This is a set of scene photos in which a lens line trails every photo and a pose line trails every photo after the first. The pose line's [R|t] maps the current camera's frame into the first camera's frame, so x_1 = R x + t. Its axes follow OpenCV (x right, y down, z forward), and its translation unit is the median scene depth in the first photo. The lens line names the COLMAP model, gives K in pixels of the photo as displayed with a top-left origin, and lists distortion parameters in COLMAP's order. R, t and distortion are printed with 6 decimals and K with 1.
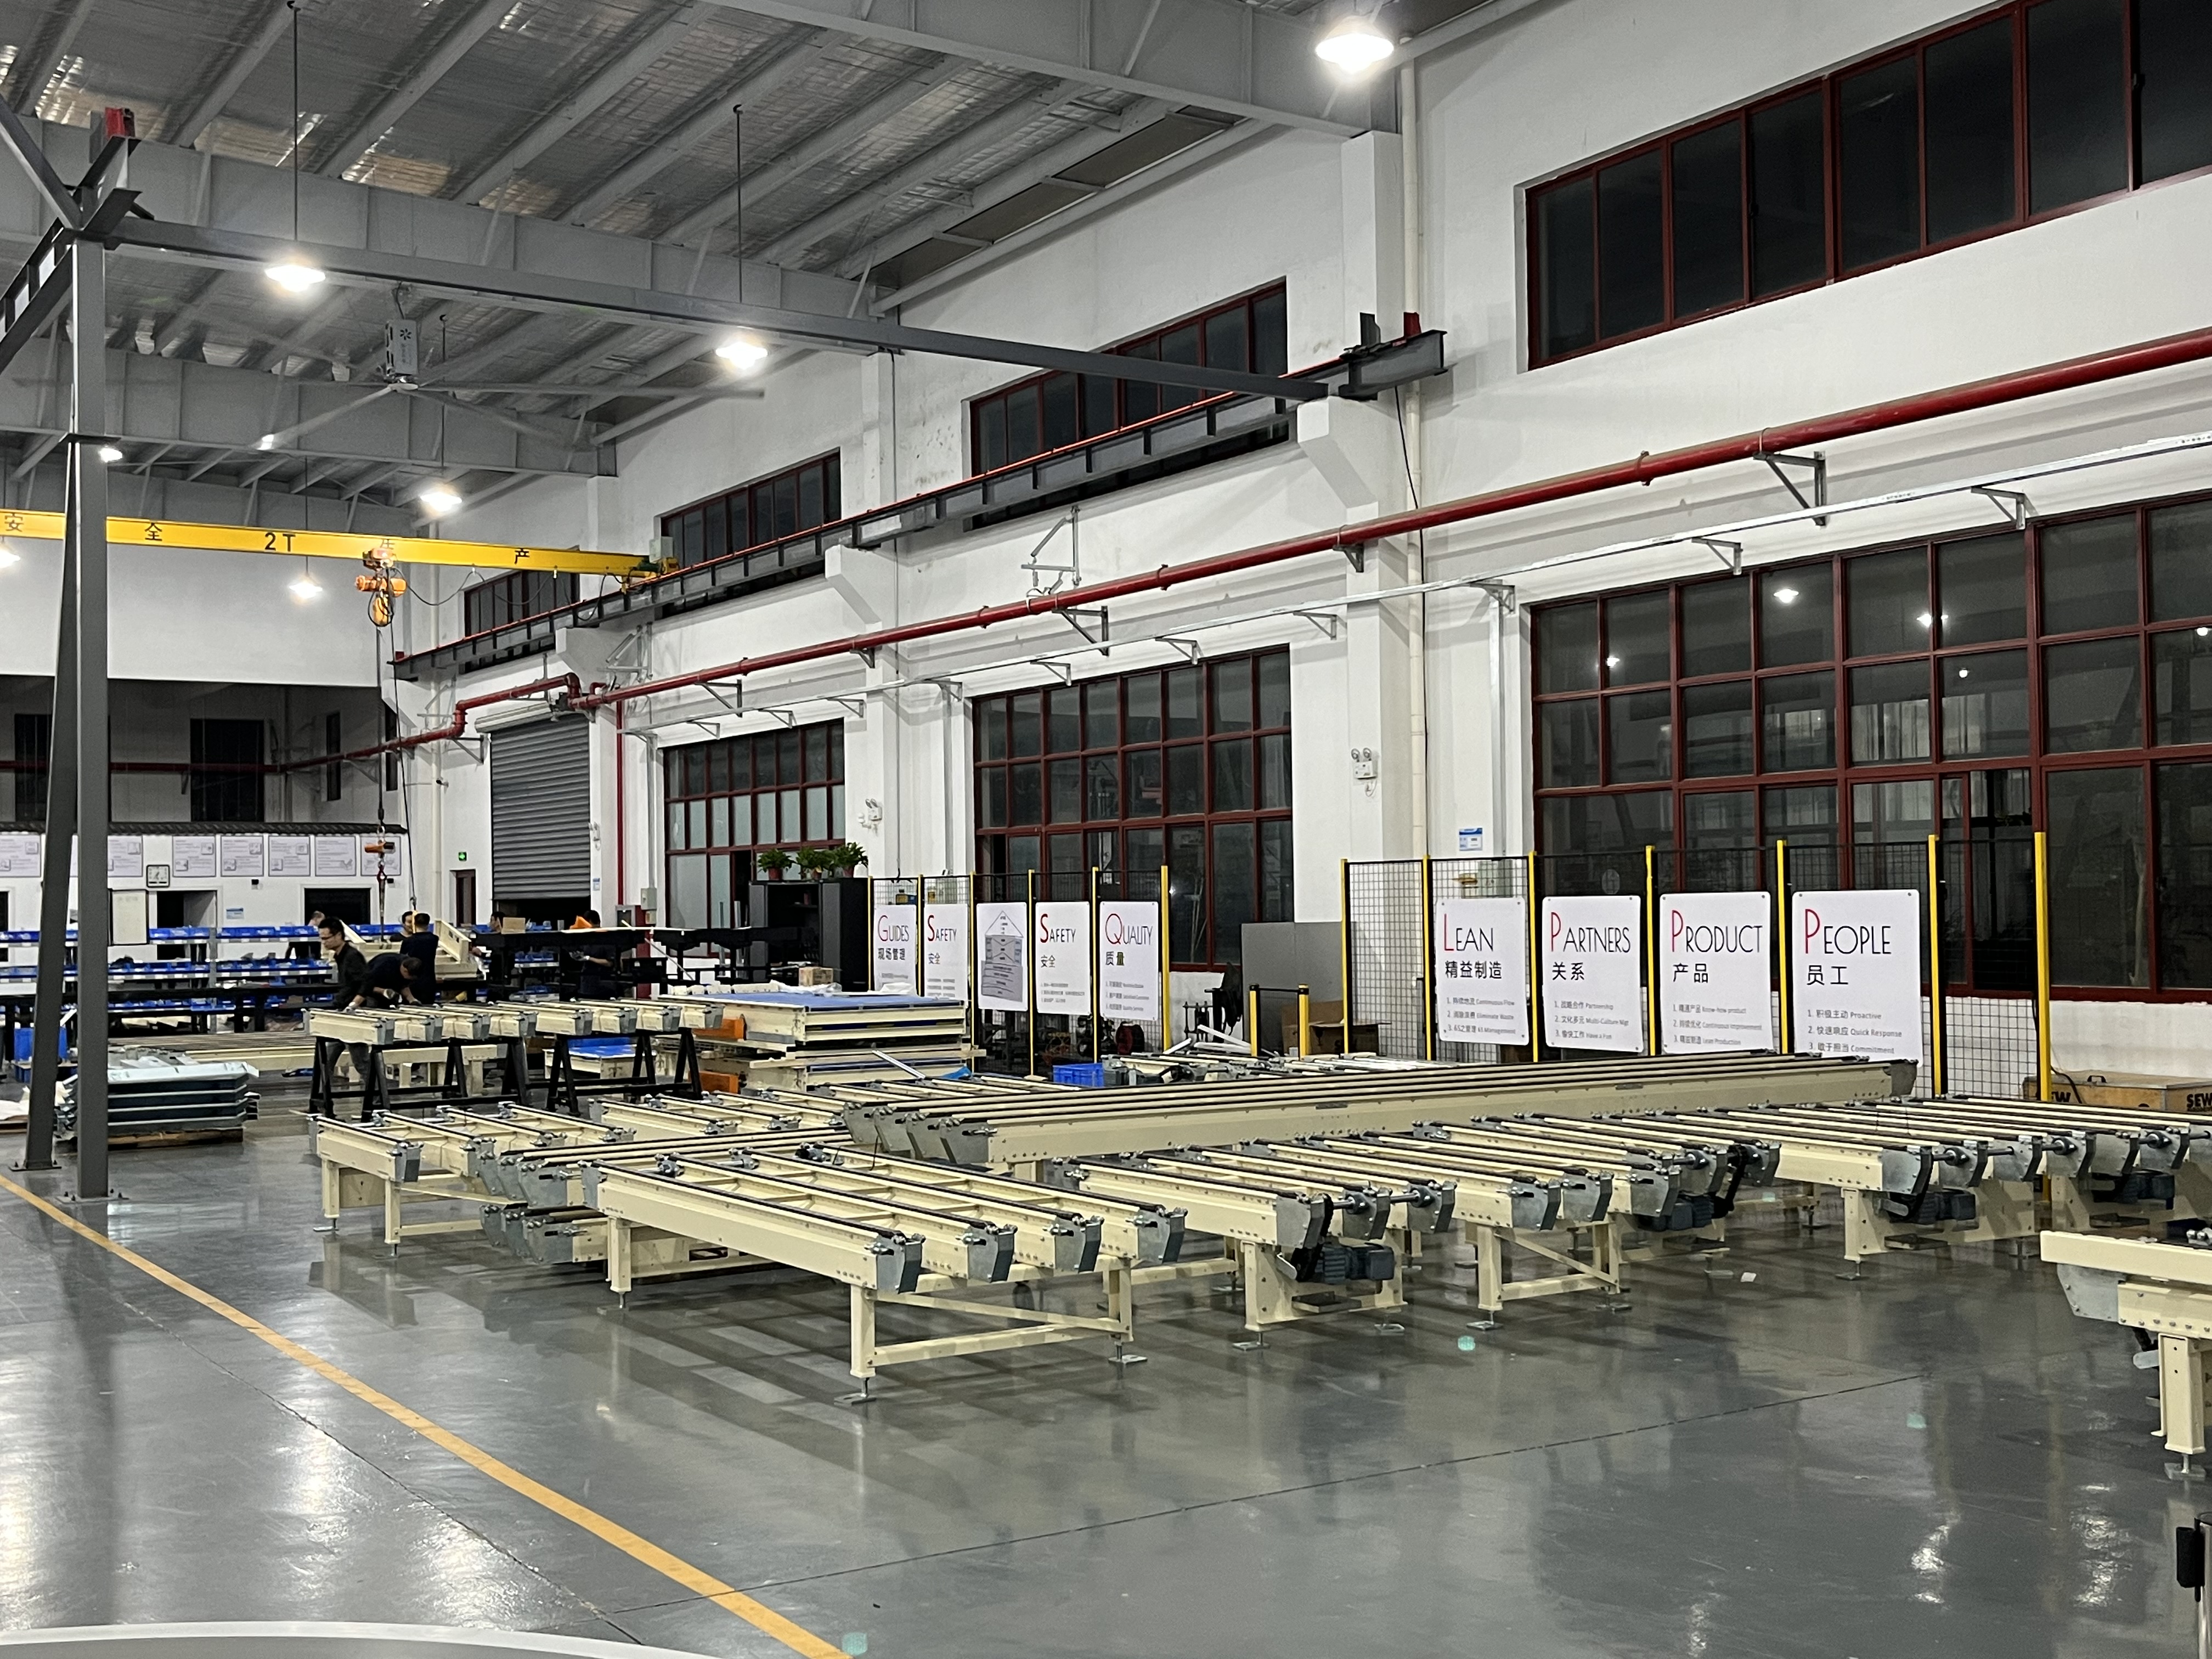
lens RADIAL K [[2391.5, 0, 1106.0], [0, 2391.5, 829.5], [0, 0, 1]] dist [0.023370, -0.008884]
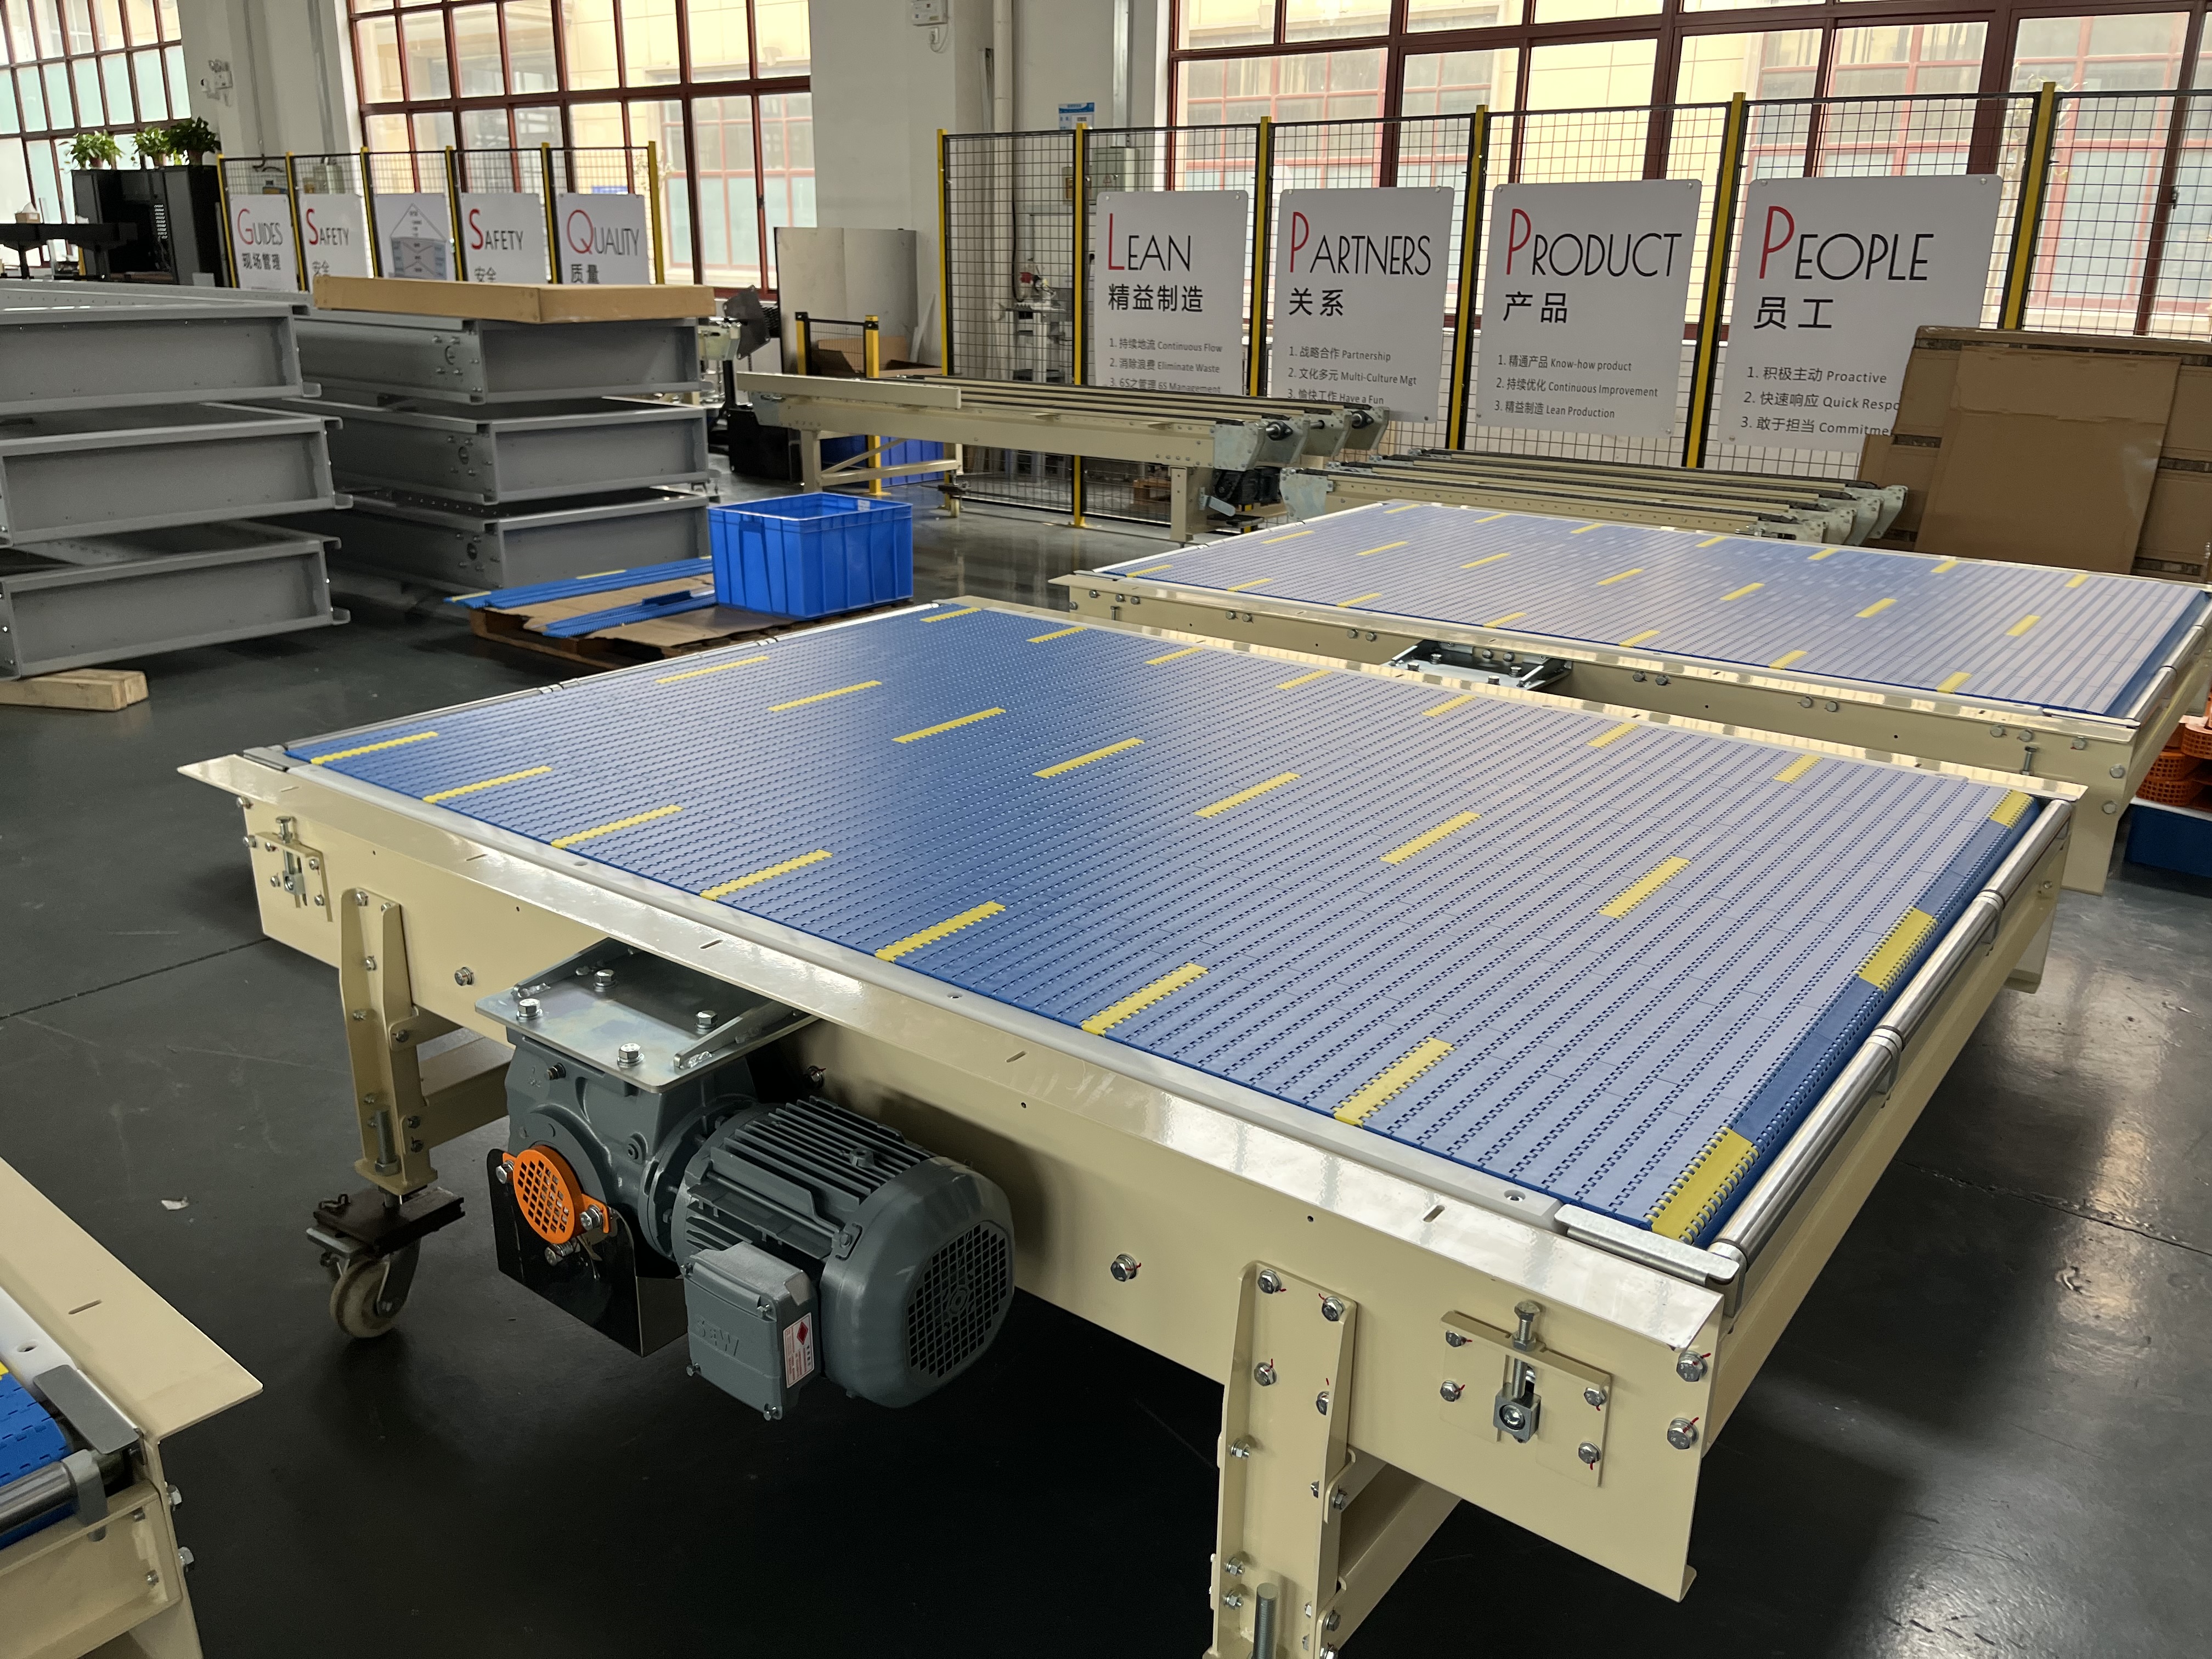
lens RADIAL K [[1694.7, 0, 1133.8], [0, 1694.7, 799.7], [0, 0, 1]] dist [0.050706, -0.055951]
pose [[0.940255, -0.076727, 0.331714, -0.031901], [-0.038651, 0.943924, 0.327892, 0.035642], [-0.338271, -0.321123, 0.884564, 0.536809]]
